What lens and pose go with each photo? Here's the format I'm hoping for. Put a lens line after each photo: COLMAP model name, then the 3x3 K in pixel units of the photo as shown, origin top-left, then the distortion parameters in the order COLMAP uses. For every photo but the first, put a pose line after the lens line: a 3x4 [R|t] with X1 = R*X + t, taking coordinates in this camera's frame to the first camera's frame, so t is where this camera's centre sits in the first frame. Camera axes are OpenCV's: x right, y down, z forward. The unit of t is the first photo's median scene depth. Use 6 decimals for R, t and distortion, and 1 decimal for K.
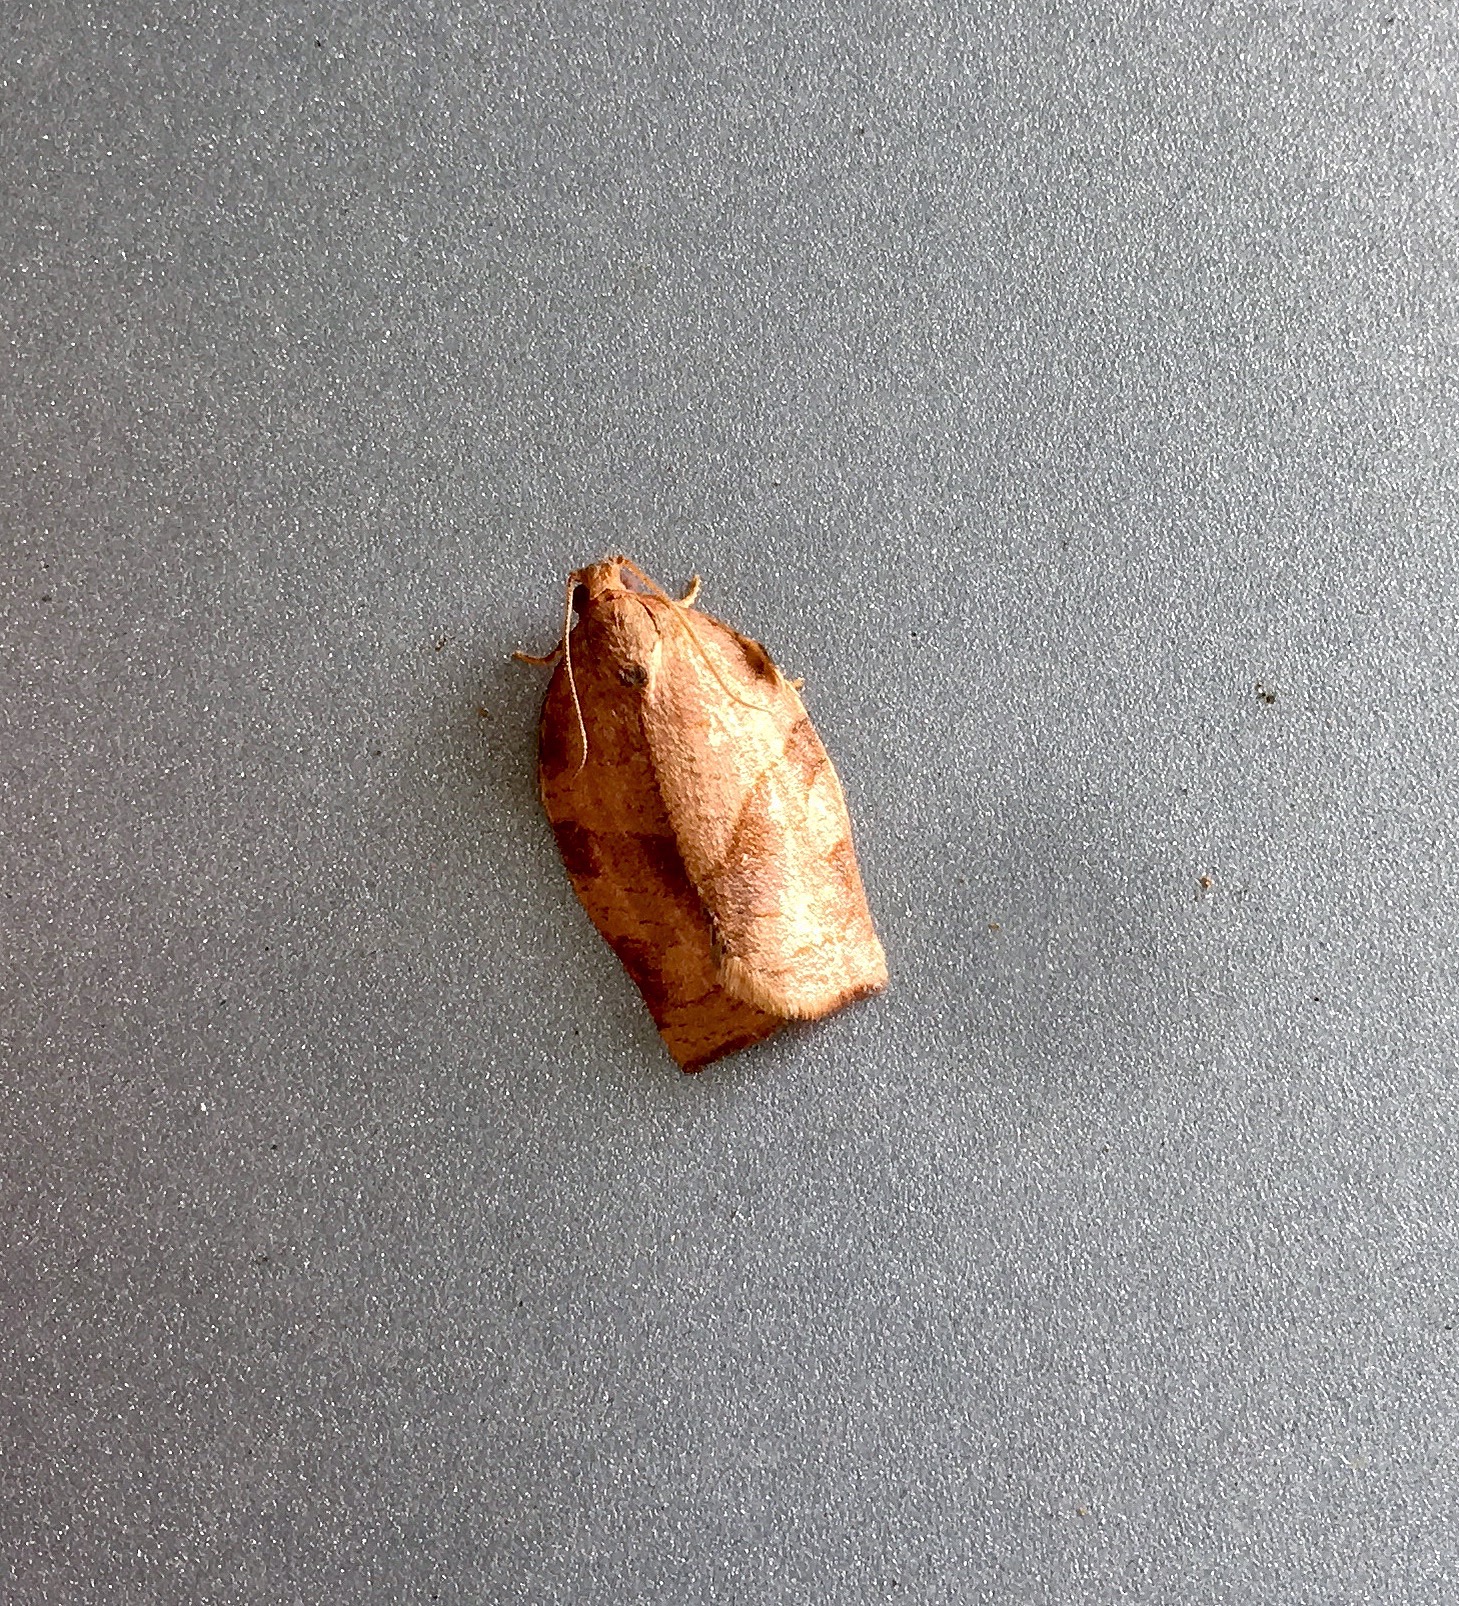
lens RADIAL K [[3952.9, 0, 729.3], [0, 3952.9, 802.9], [0, 0, 1]] dist [0.070290, 0.000000]
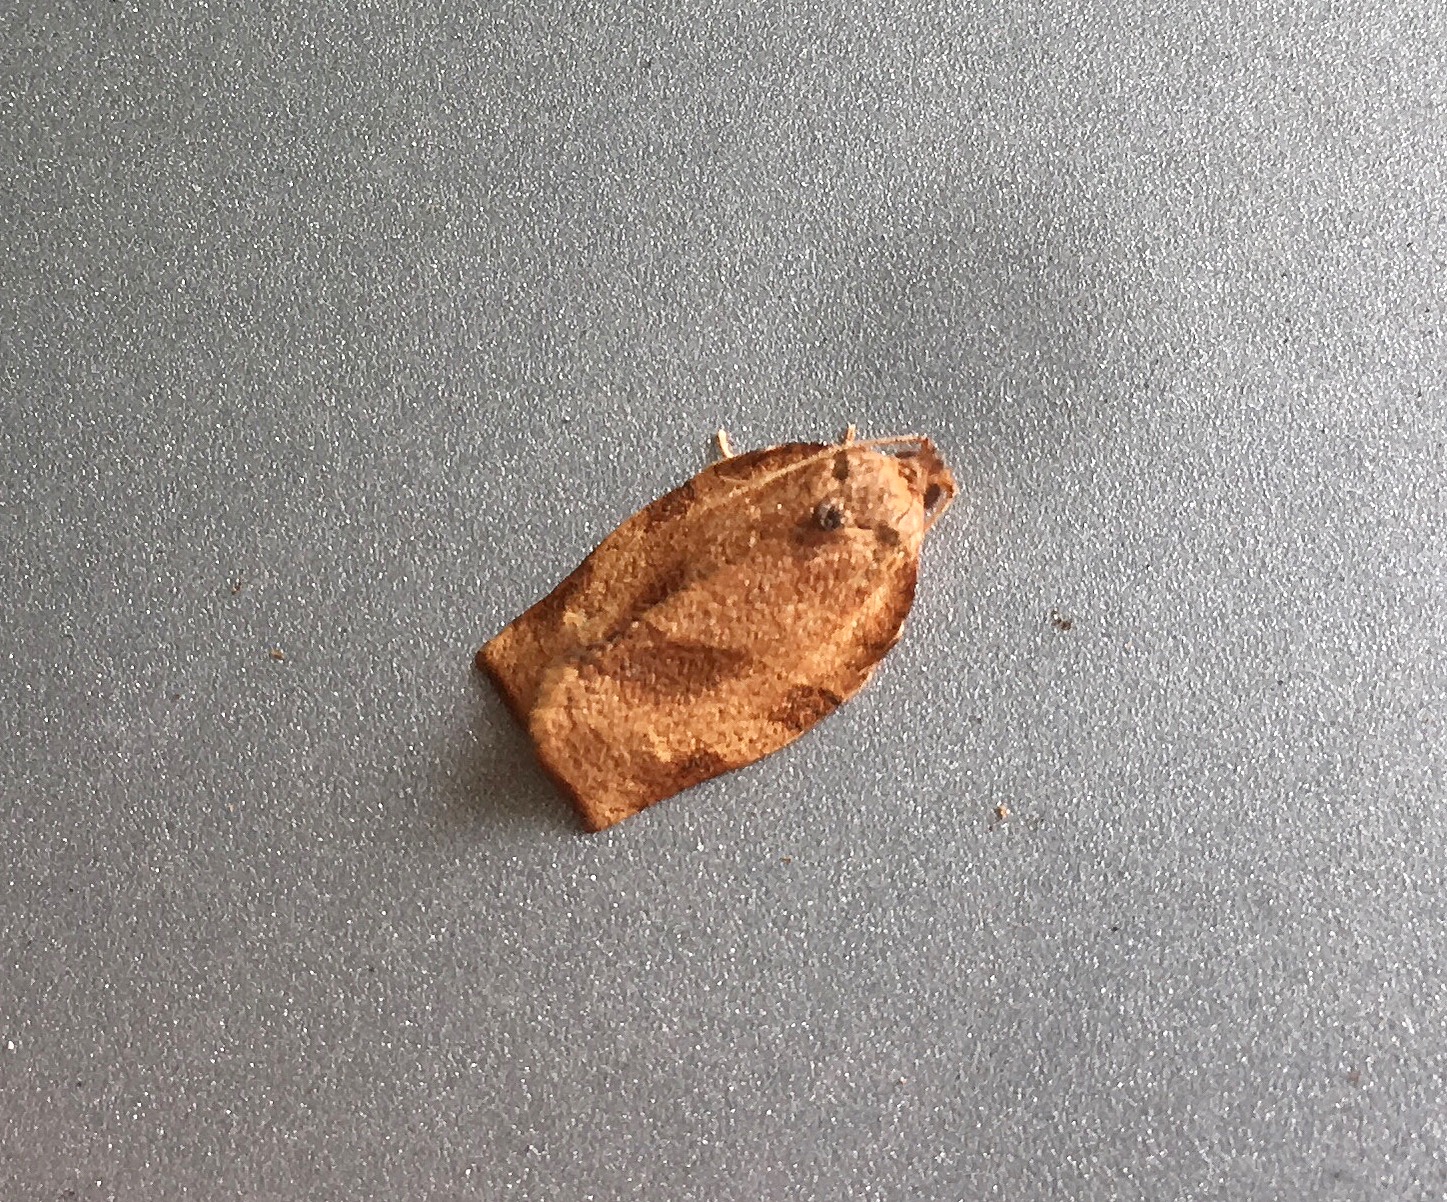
lens RADIAL K [[3431.2, 0, 723.6], [0, 3431.2, 601.1], [0, 0, 1]] dist [0.014909, 0.000000]
pose [[0.998338, -0.005539, 0.057358, 0.001679], [0.008187, 0.998906, -0.046037, 0.005744], [-0.057040, 0.046430, 0.997292, 0.131565]]
